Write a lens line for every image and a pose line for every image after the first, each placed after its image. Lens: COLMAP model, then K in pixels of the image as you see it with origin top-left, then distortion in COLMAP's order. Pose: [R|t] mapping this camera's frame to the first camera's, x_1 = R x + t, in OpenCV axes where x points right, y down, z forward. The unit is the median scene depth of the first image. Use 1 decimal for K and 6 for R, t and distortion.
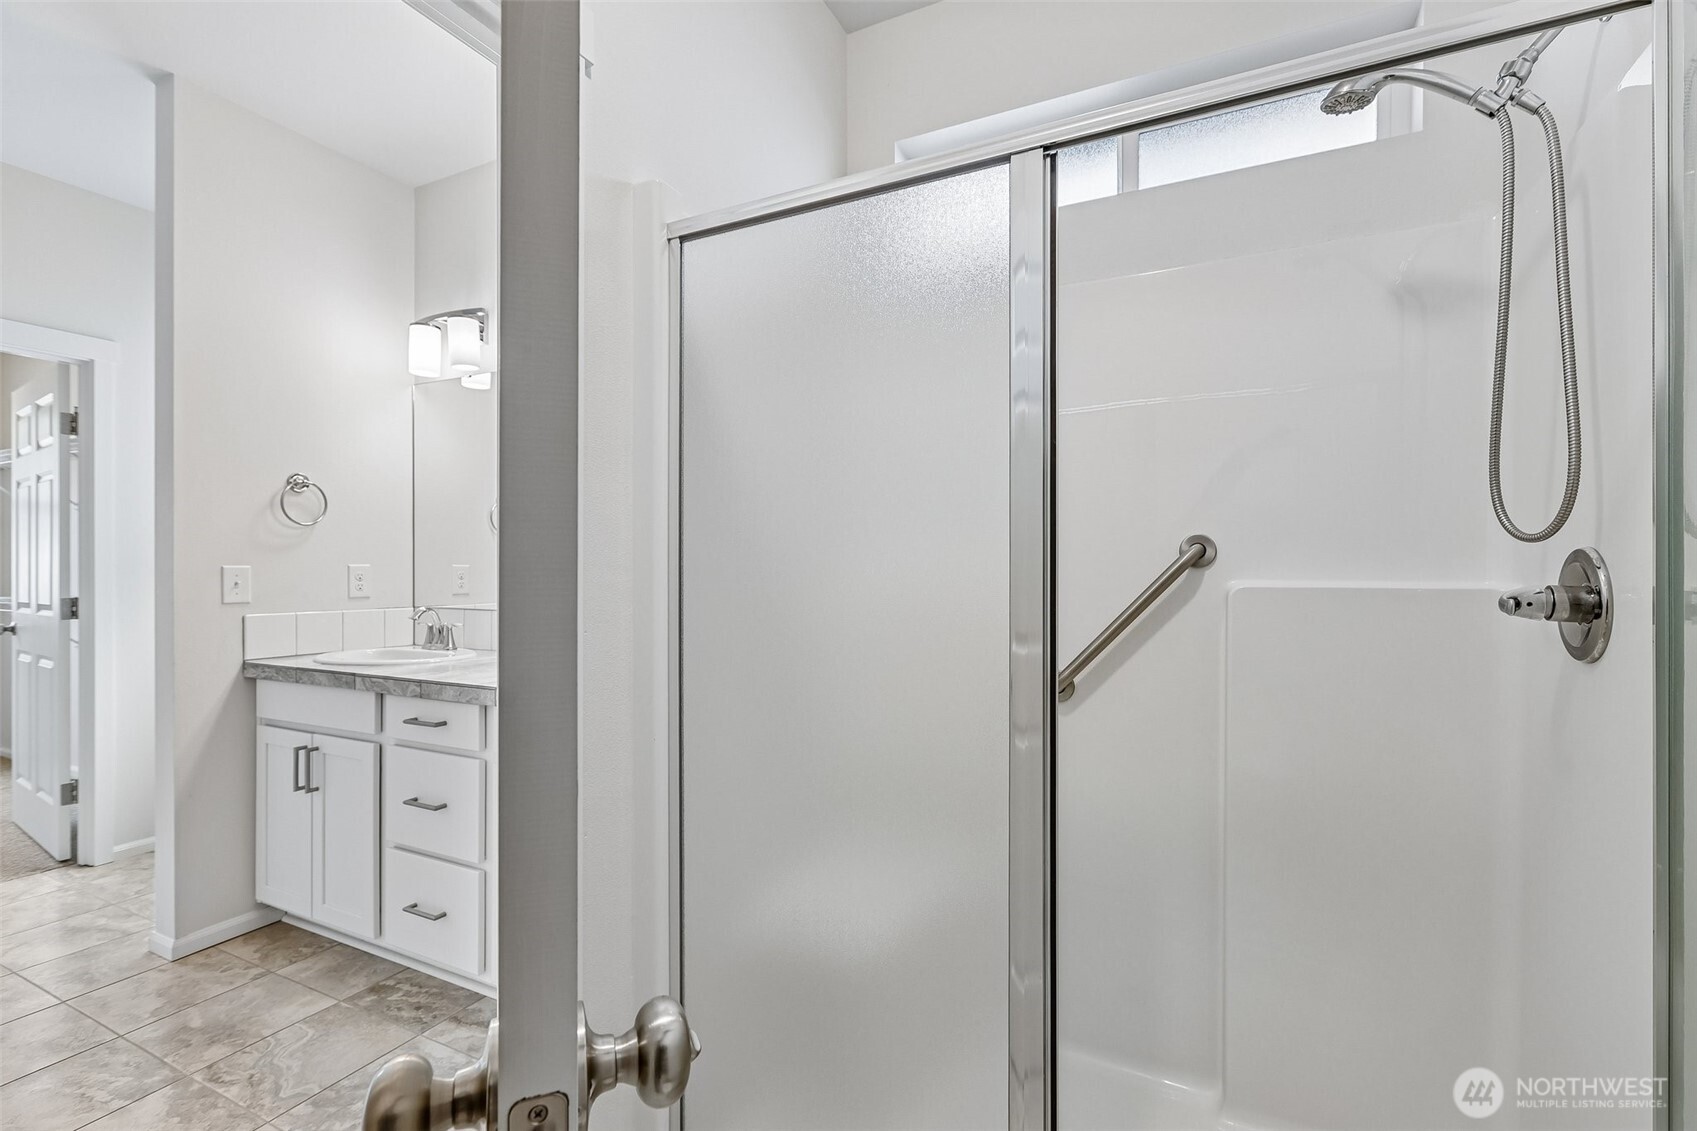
lens RADIAL K [[750.9, 0, 858.7], [0, 750.9, 553.0], [0, 0, 1]] dist [-0.010449, 0.001692]
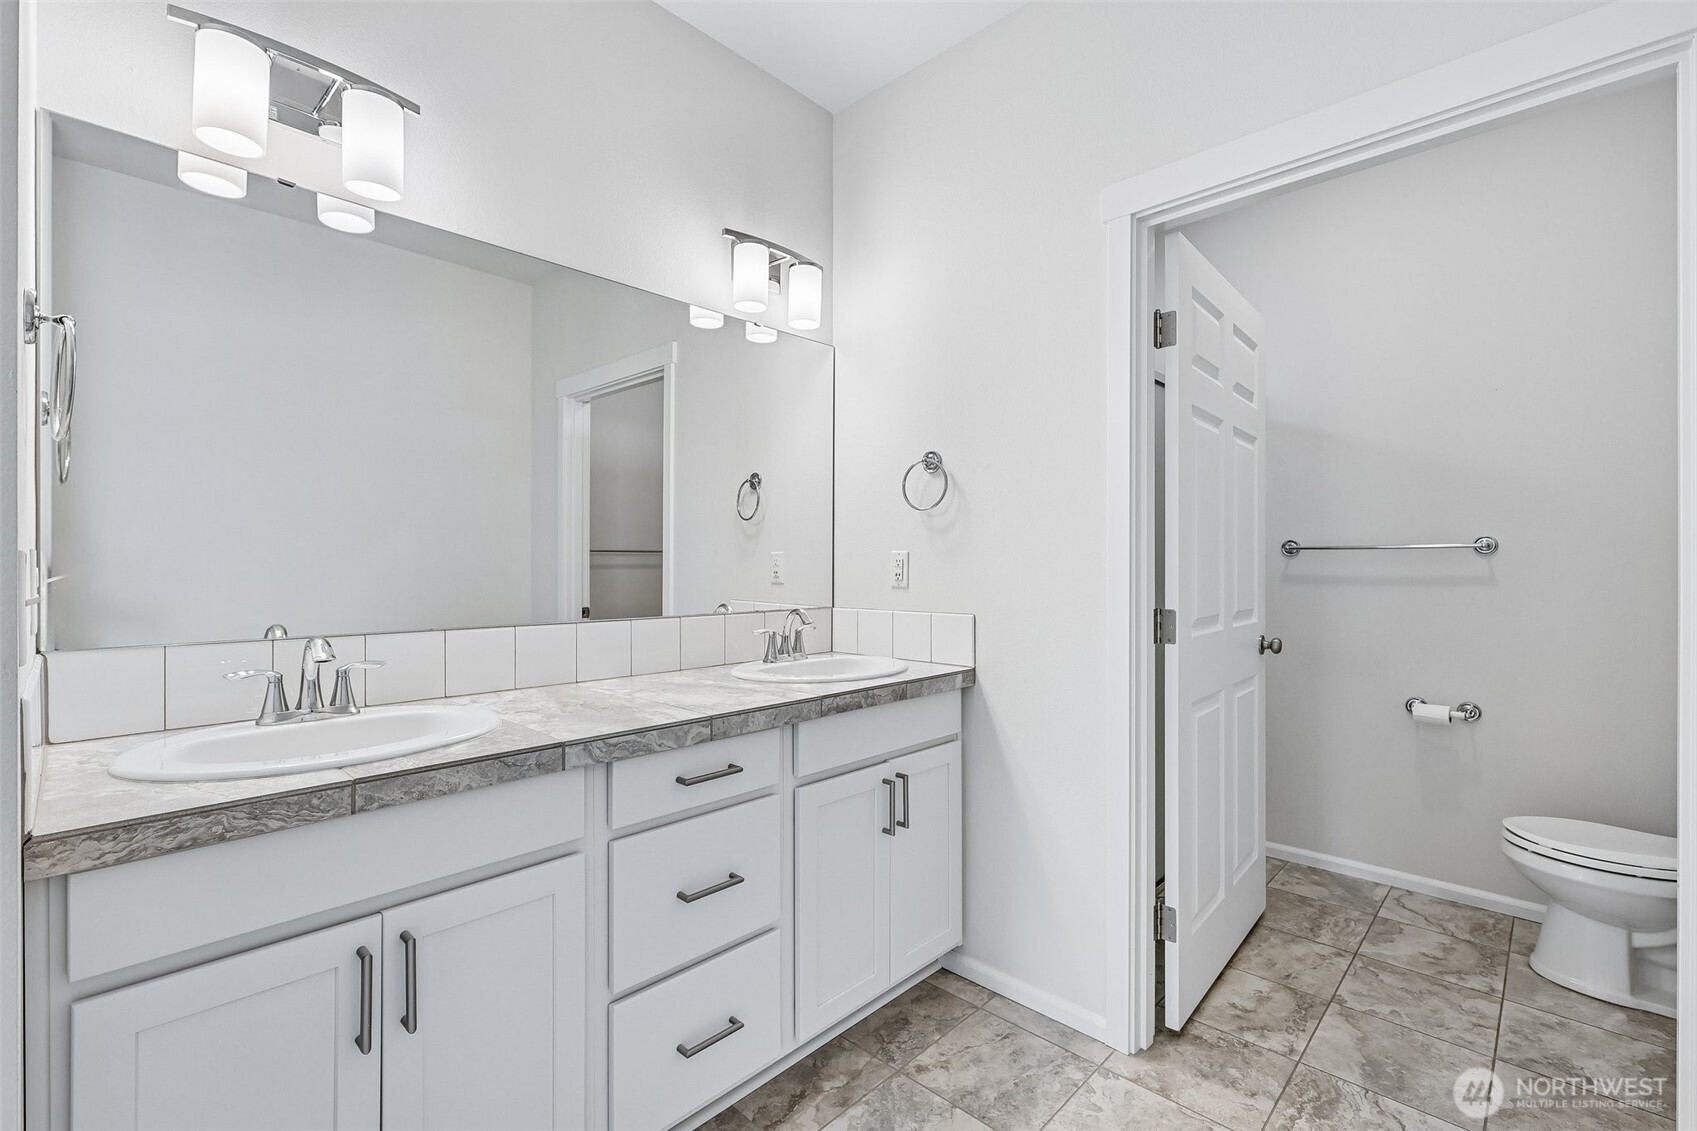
lens RADIAL K [[750.9, 0, 856.5], [0, 750.9, 572.6], [0, 0, 1]] dist [-0.010449, 0.001692]
pose [[0.278308, 0.005567, 0.960476, -1.250313], [-0.003894, 0.999982, -0.004668, 0.032160], [-0.960484, -0.002440, 0.278325, 0.658979]]
